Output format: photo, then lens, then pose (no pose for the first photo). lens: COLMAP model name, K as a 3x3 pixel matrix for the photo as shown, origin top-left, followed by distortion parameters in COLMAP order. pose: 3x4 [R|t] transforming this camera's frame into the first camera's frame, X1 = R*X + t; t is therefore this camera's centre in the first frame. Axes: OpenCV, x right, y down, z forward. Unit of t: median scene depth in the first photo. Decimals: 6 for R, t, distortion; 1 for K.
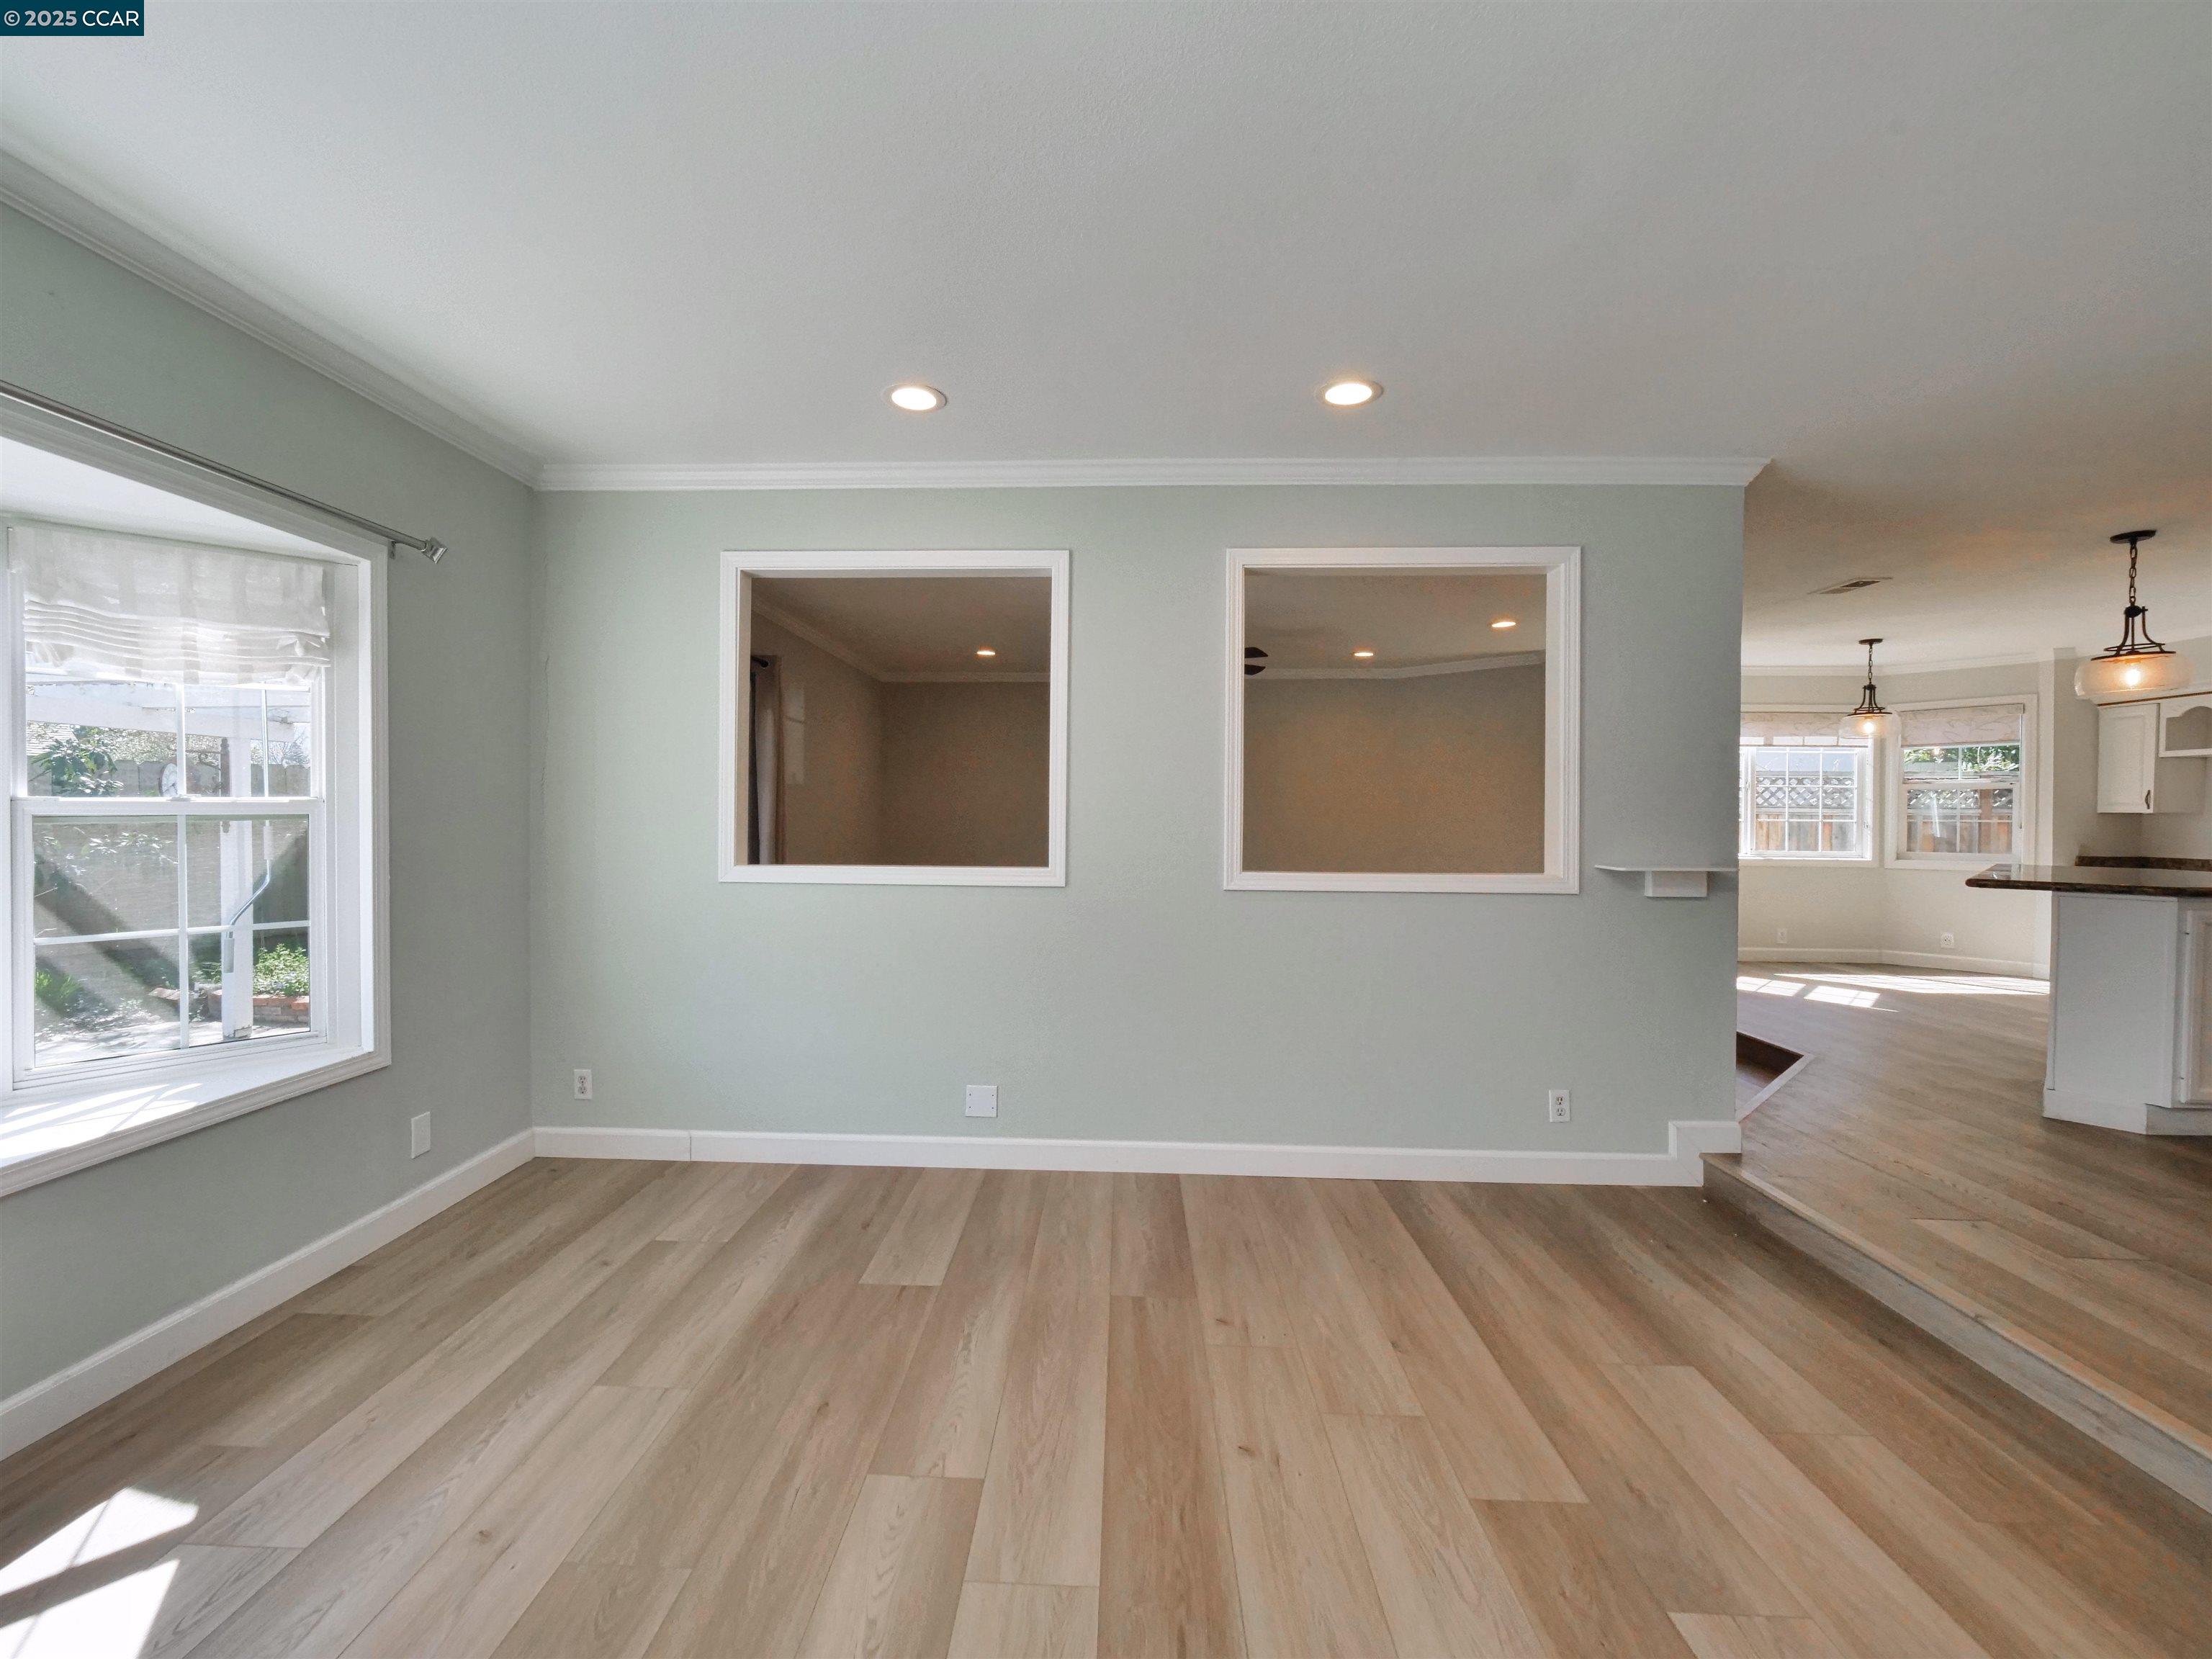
lens RADIAL K [[940.9, 0, 1083.3], [0, 940.9, 821.4], [0, 0, 1]] dist [-0.002222, -0.000750]
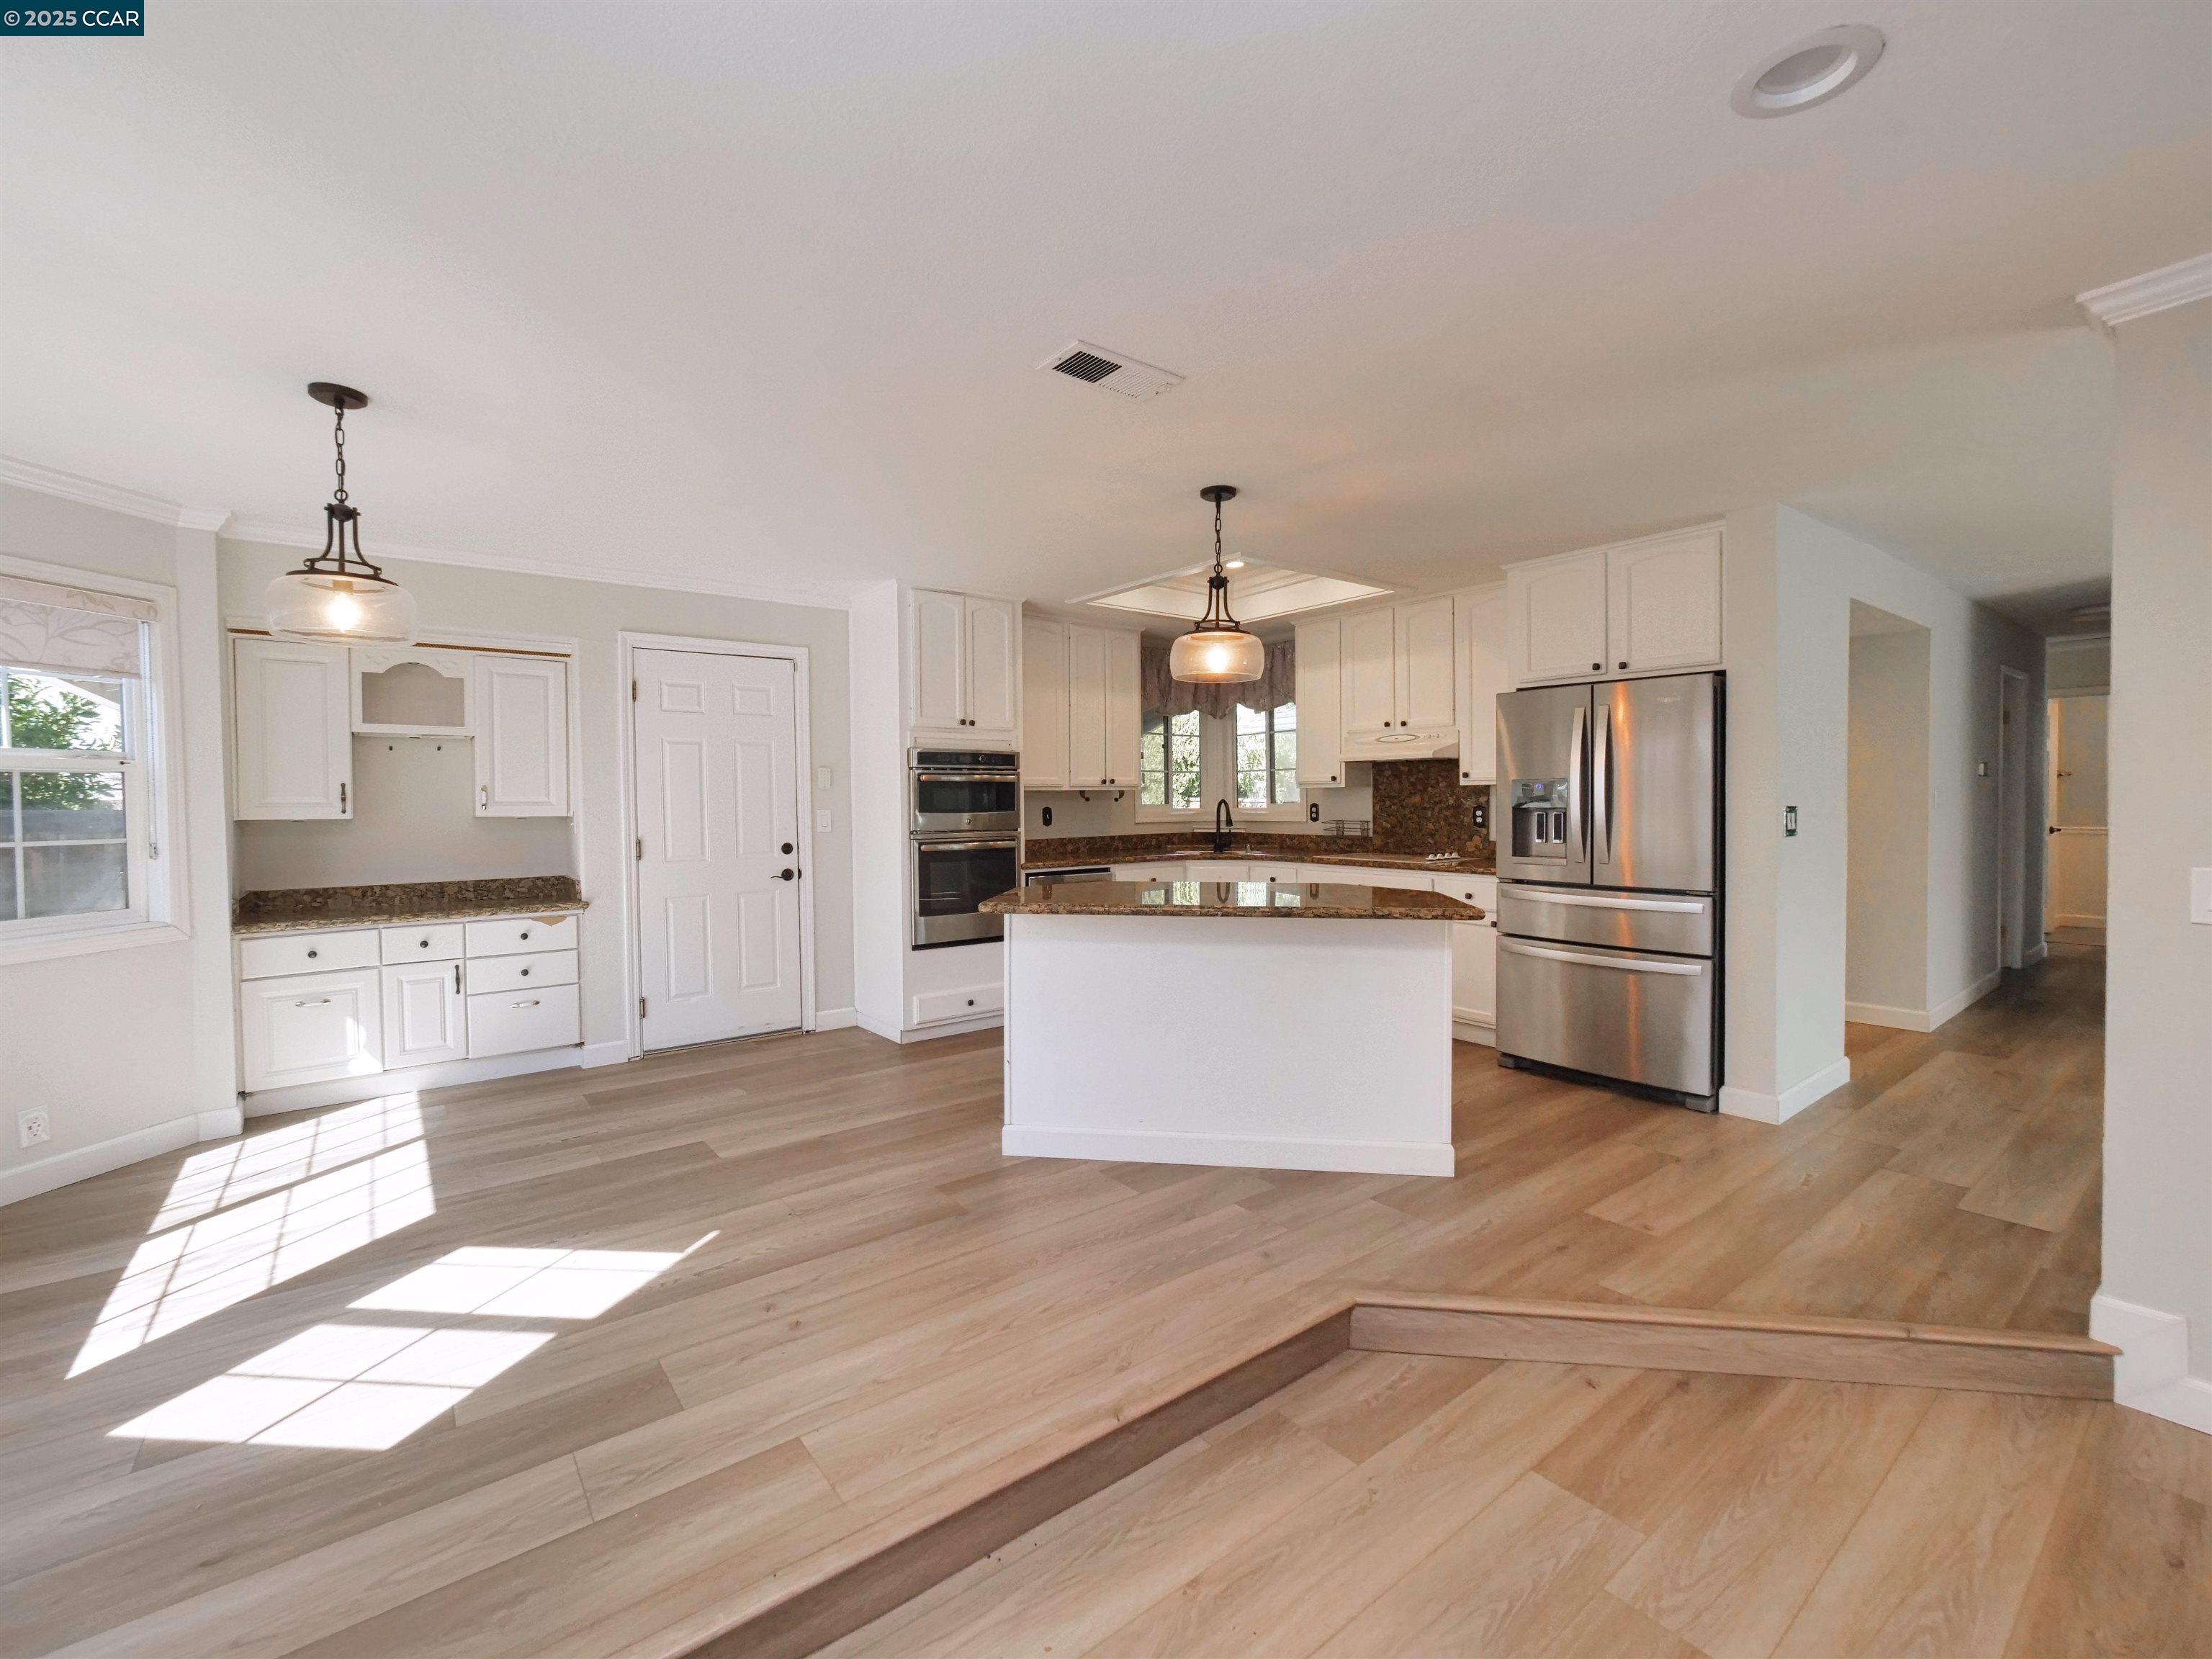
lens RADIAL K [[940.9, 0, 1083.3], [0, 940.9, 821.4], [0, 0, 1]] dist [-0.002222, -0.000750]
pose [[-0.640229, -0.015989, 0.768018, 0.663698], [0.011820, 0.999460, 0.030661, -0.041973], [-0.768093, 0.028709, -0.639694, 2.022981]]
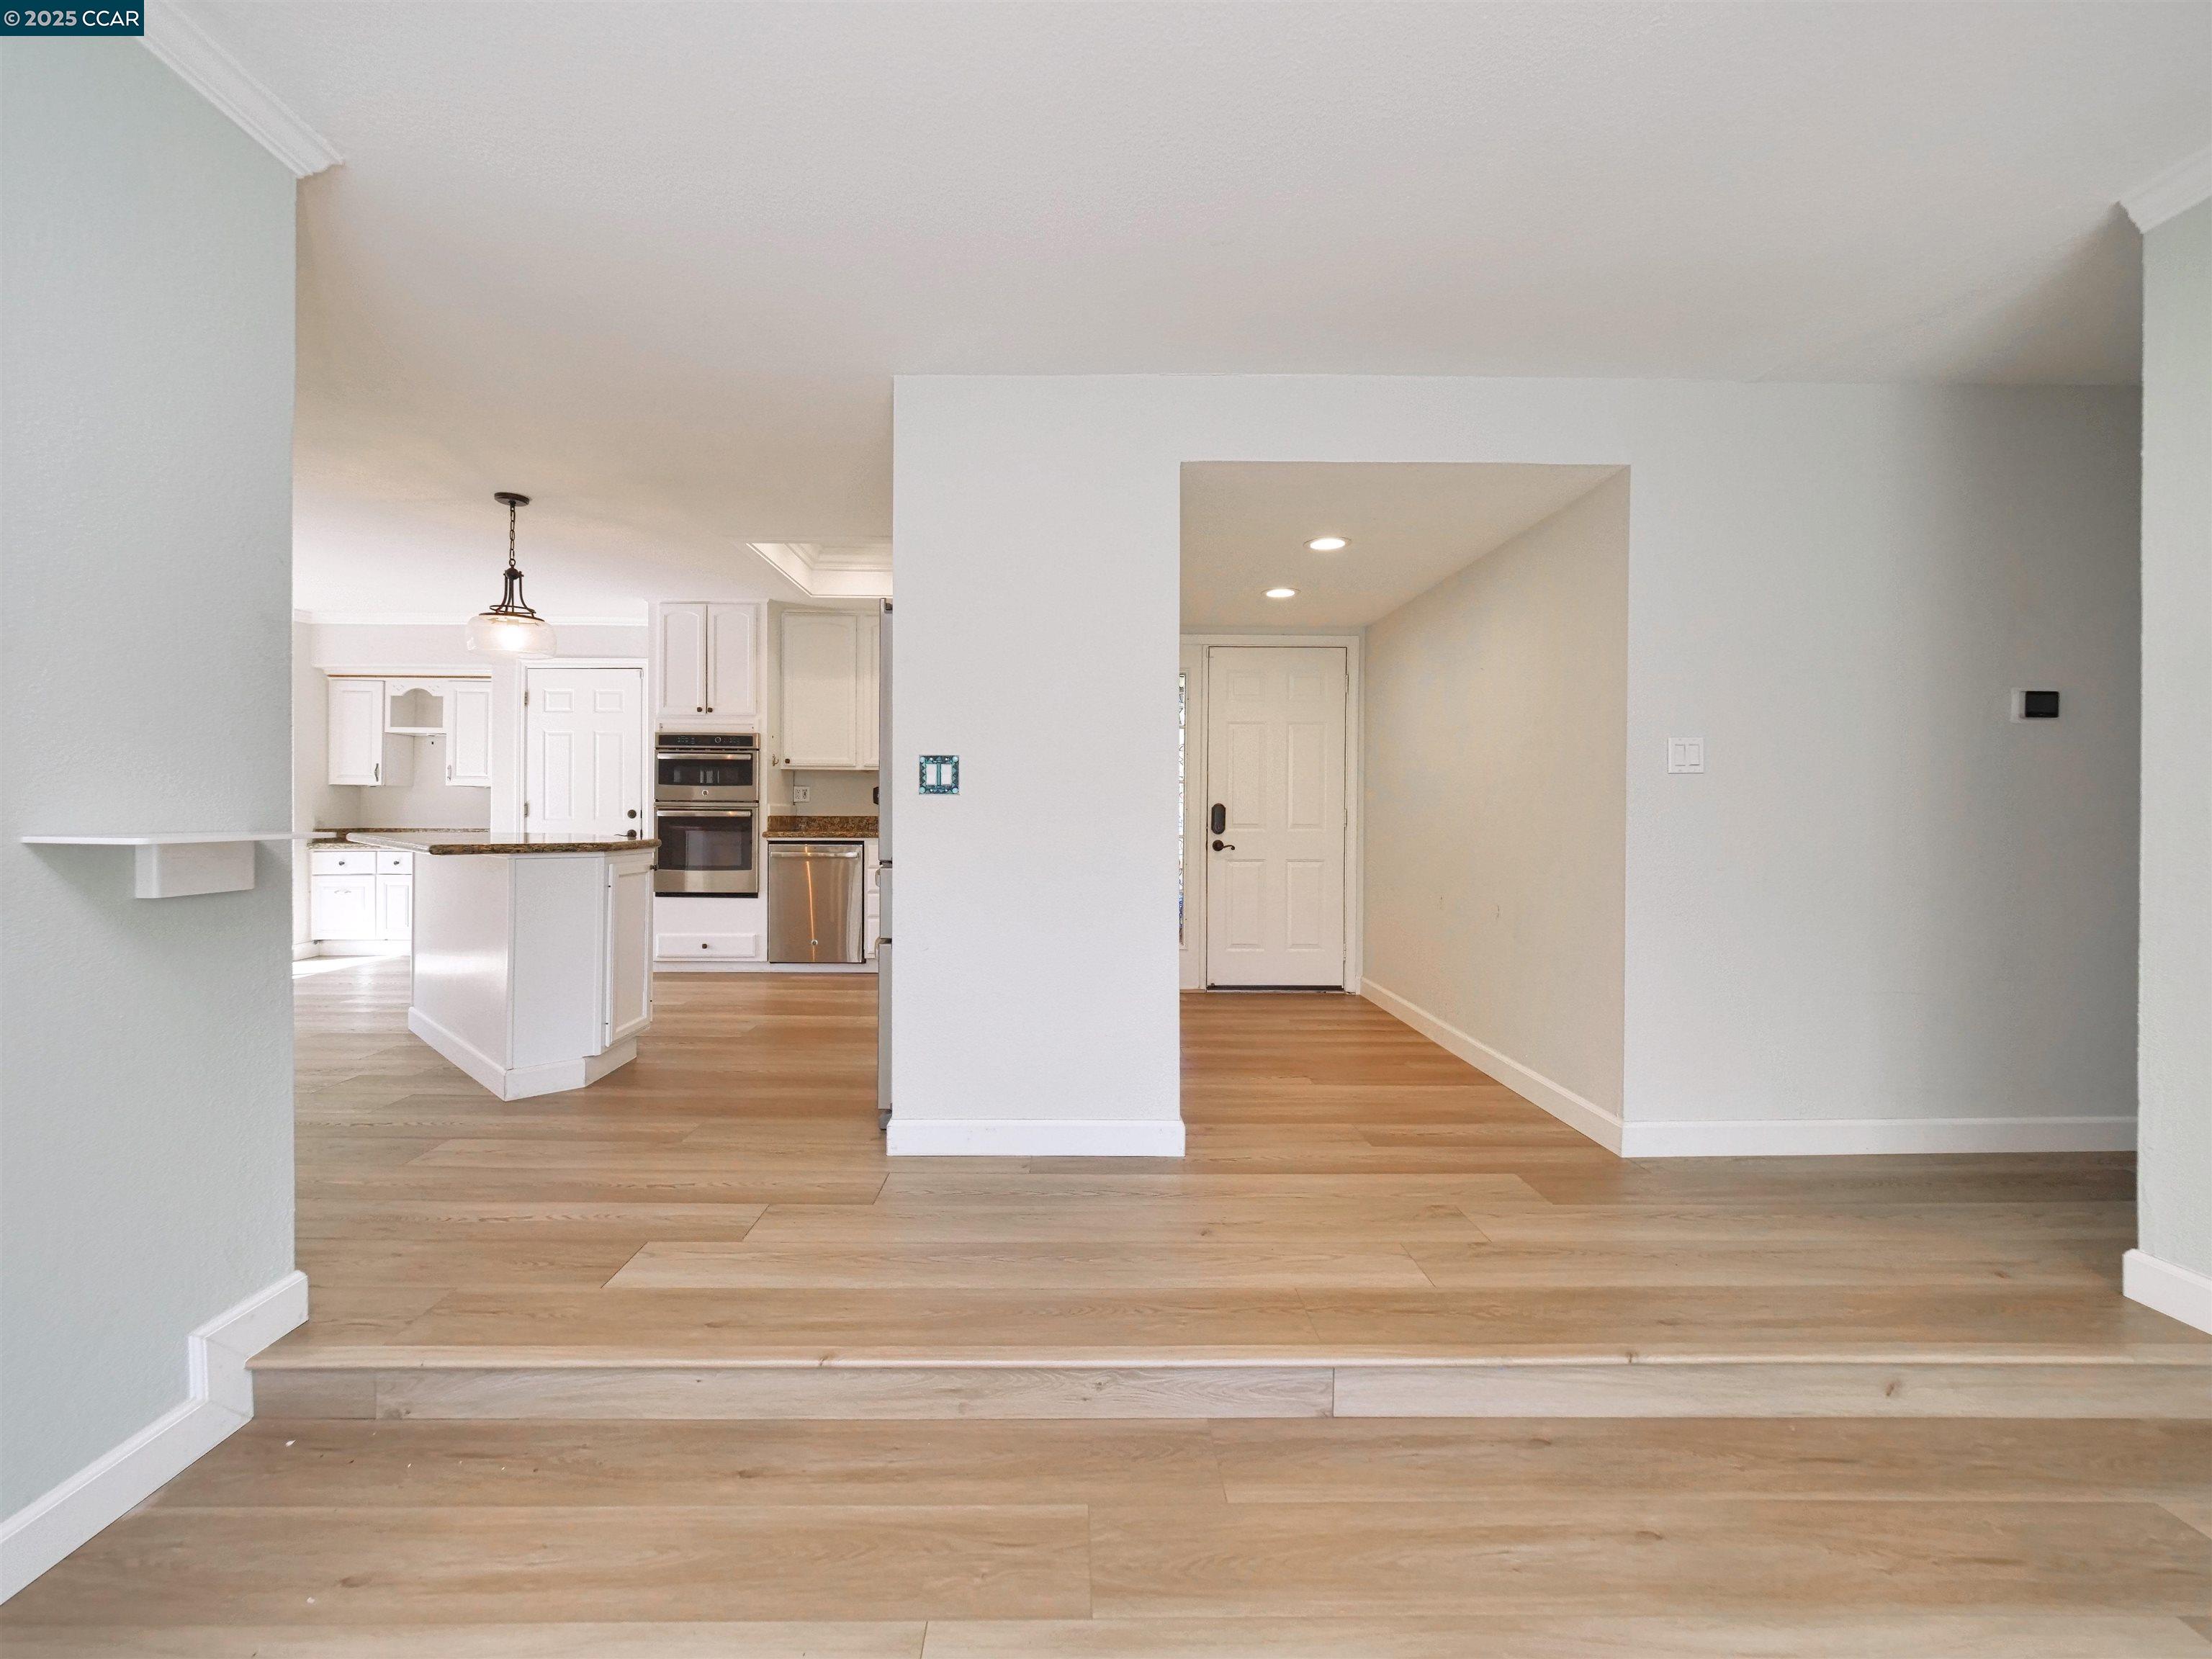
lens RADIAL K [[940.9, 0, 1083.3], [0, 940.9, 821.4], [0, 0, 1]] dist [-0.002222, -0.000750]
pose [[-0.059645, -0.013461, 0.998129, 0.091163], [-0.000846, 0.999909, 0.013435, 0.033222], [-0.998219, -0.000043, -0.059651, 0.550892]]
